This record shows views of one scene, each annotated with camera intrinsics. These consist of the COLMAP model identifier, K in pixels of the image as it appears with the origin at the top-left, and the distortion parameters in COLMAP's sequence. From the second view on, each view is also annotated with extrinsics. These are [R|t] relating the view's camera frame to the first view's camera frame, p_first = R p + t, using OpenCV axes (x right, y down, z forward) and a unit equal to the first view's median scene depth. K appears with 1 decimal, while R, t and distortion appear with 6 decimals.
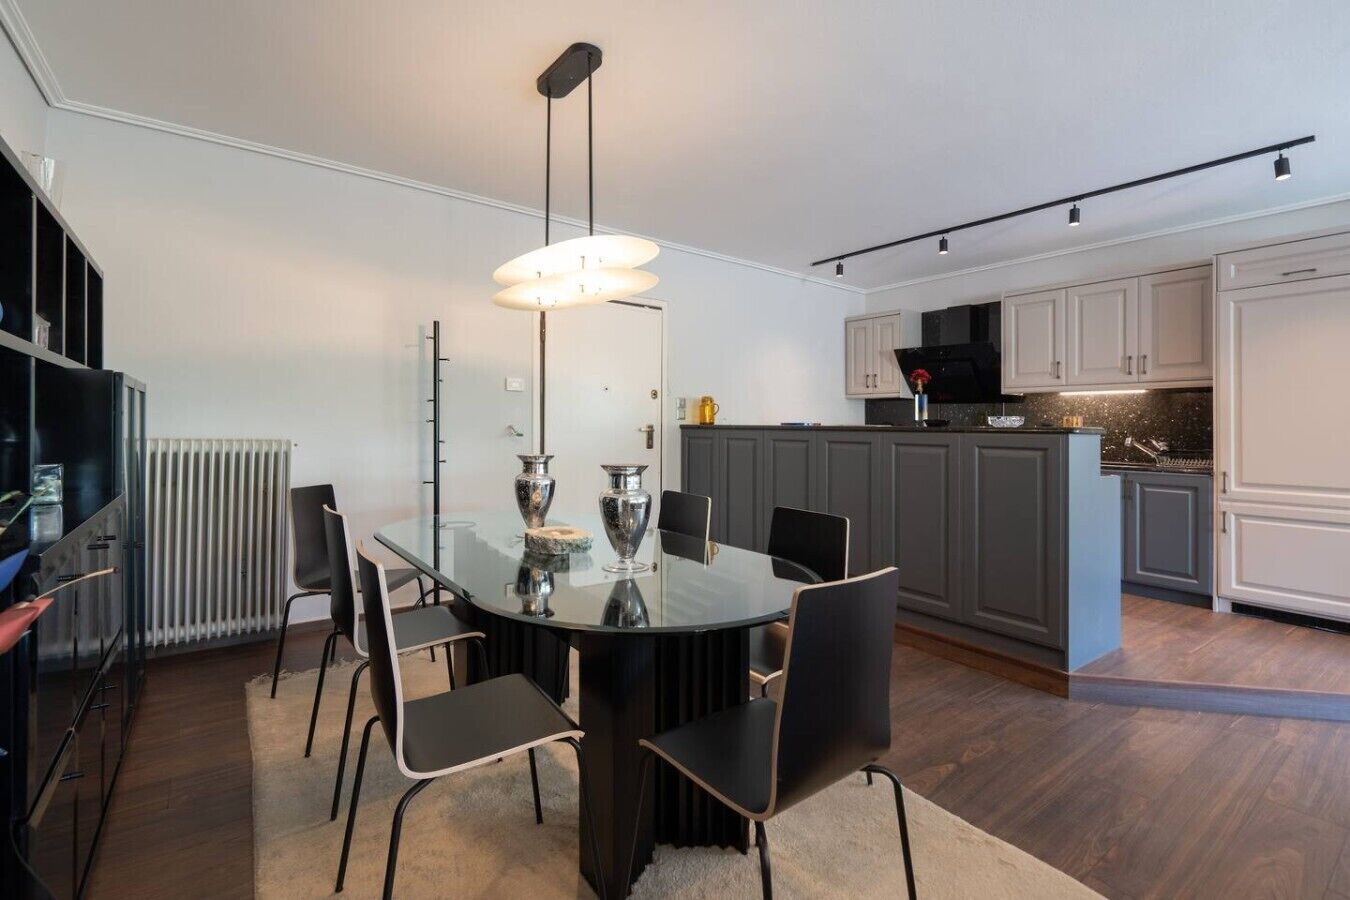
lens RADIAL K [[614.2, 0, 682.8], [0, 614.2, 424.0], [0, 0, 1]] dist [0.000584, 0.000346]
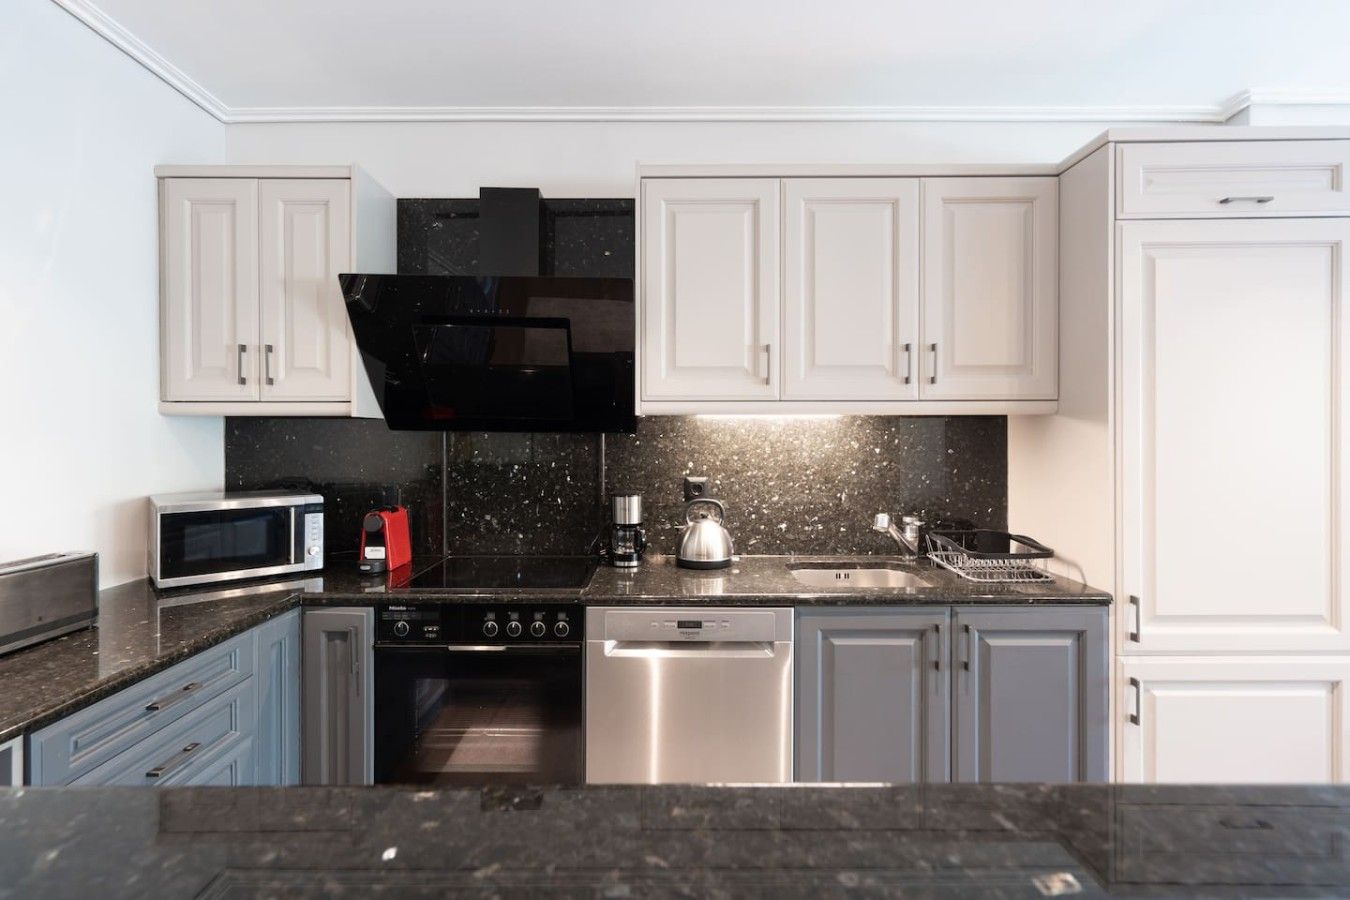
lens RADIAL K [[665.6, 0, 670.0], [0, 665.6, 432.6], [0, 0, 1]] dist [0.000054, 0.000785]
pose [[0.604969, -0.012690, 0.796148, 0.161479], [0.005693, 0.999916, 0.011613, -0.037414], [-0.796228, -0.002493, 0.604991, 0.627989]]
